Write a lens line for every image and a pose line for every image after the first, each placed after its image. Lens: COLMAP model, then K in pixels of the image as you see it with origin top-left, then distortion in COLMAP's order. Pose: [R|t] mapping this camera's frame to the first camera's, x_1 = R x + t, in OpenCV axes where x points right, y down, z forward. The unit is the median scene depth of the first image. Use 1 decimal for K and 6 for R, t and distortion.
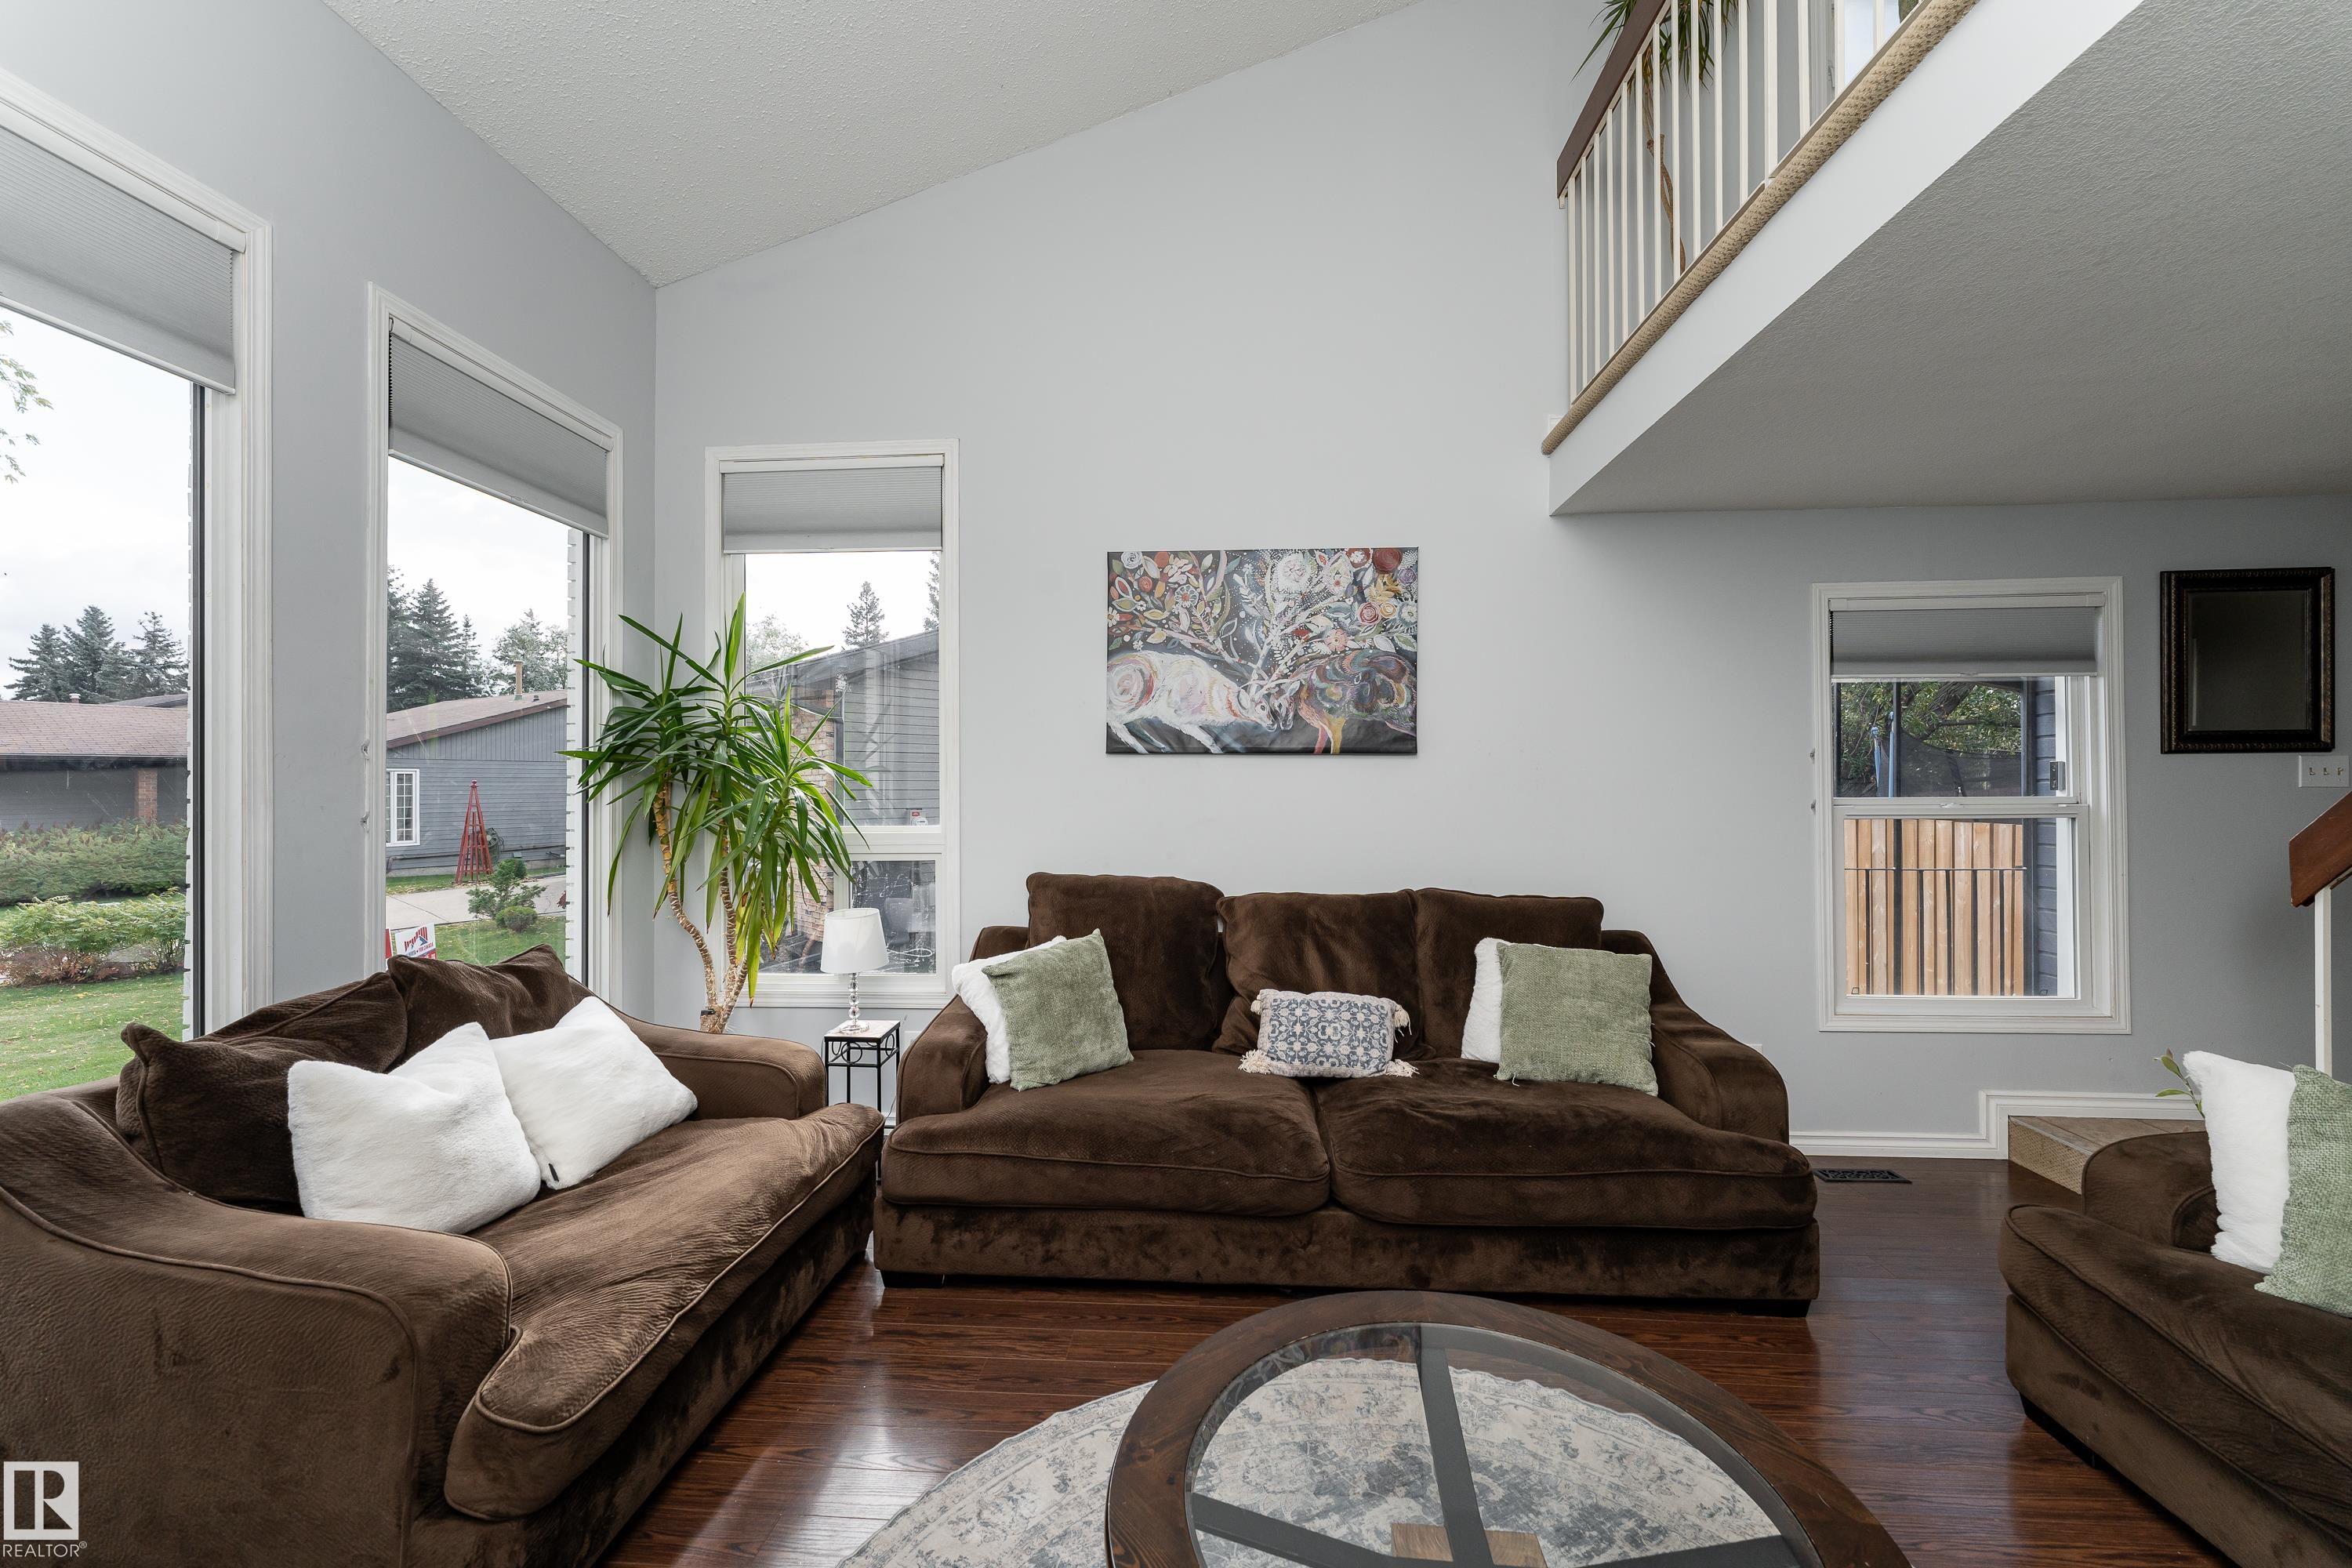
lens RADIAL K [[937.4, 0, 1177.3], [0, 937.4, 784.1], [0, 0, 1]] dist [-0.001153, -0.000237]
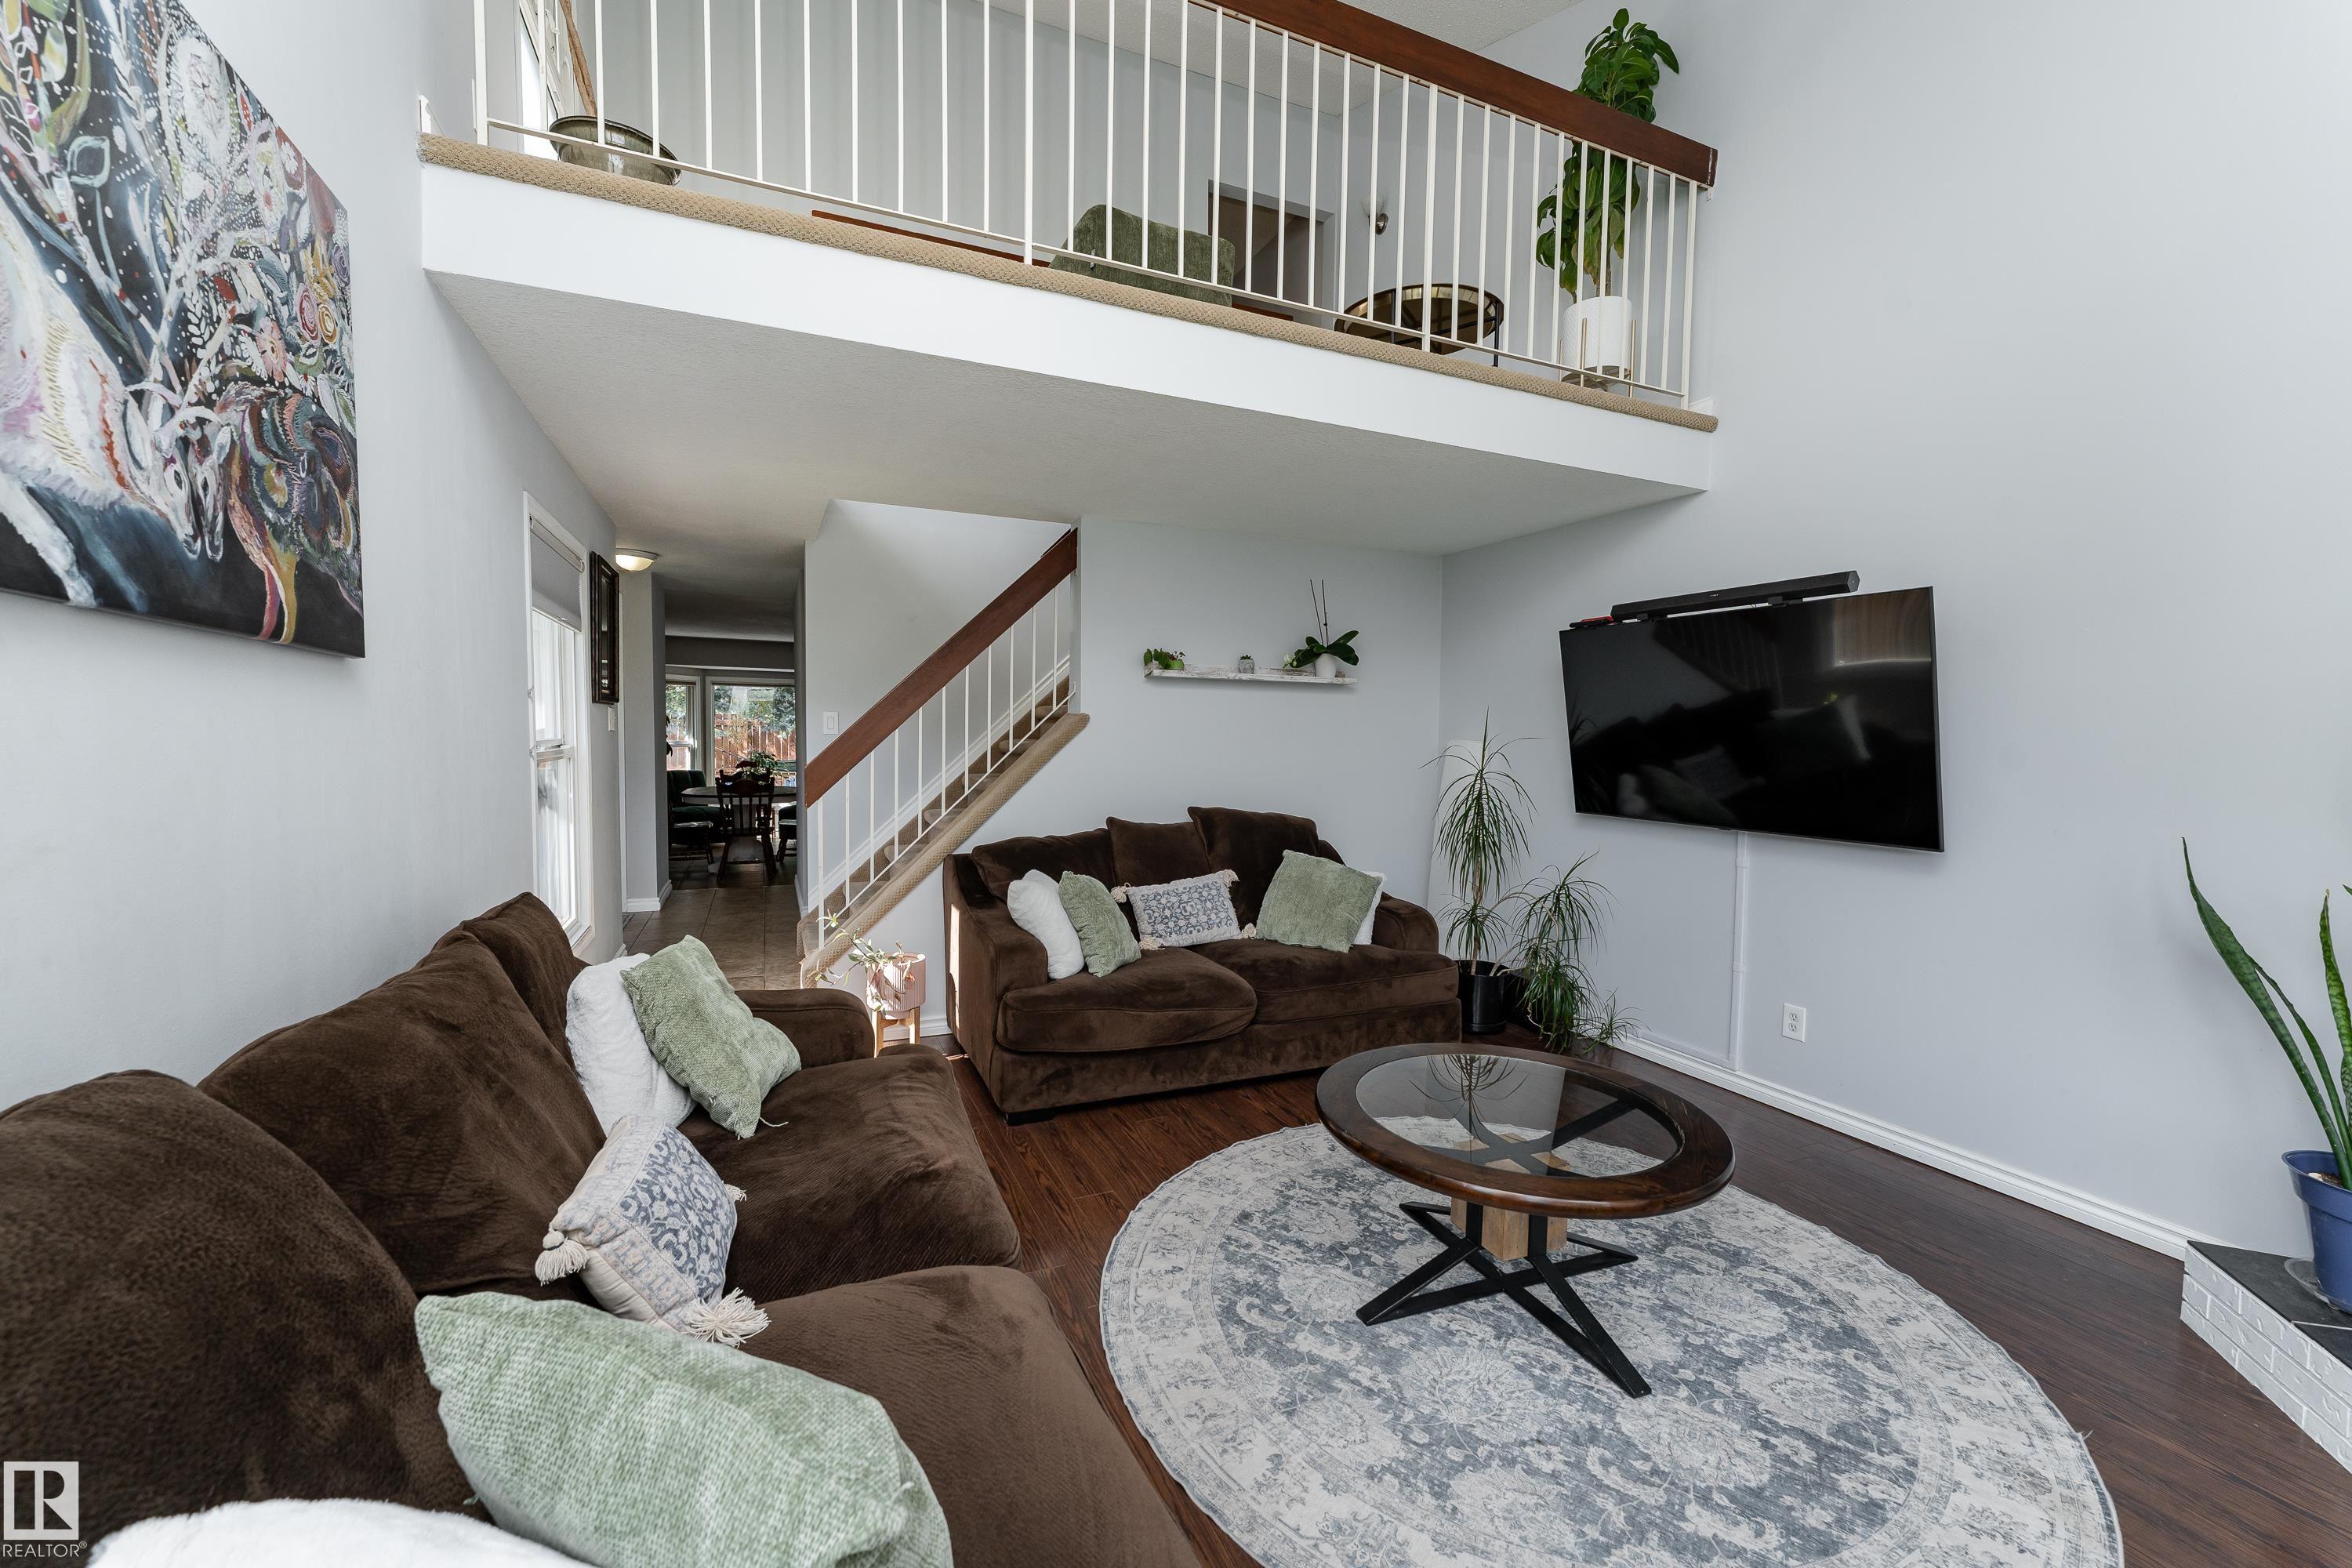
lens RADIAL K [[937.4, 0, 1167.7], [0, 937.4, 787.8], [0, 0, 1]] dist [-0.001153, -0.000237]
pose [[-0.452484, -0.053841, 0.890146, -0.352089], [-0.017403, 0.998519, 0.051550, 0.001622], [-0.891603, 0.007835, -0.452750, 0.841953]]
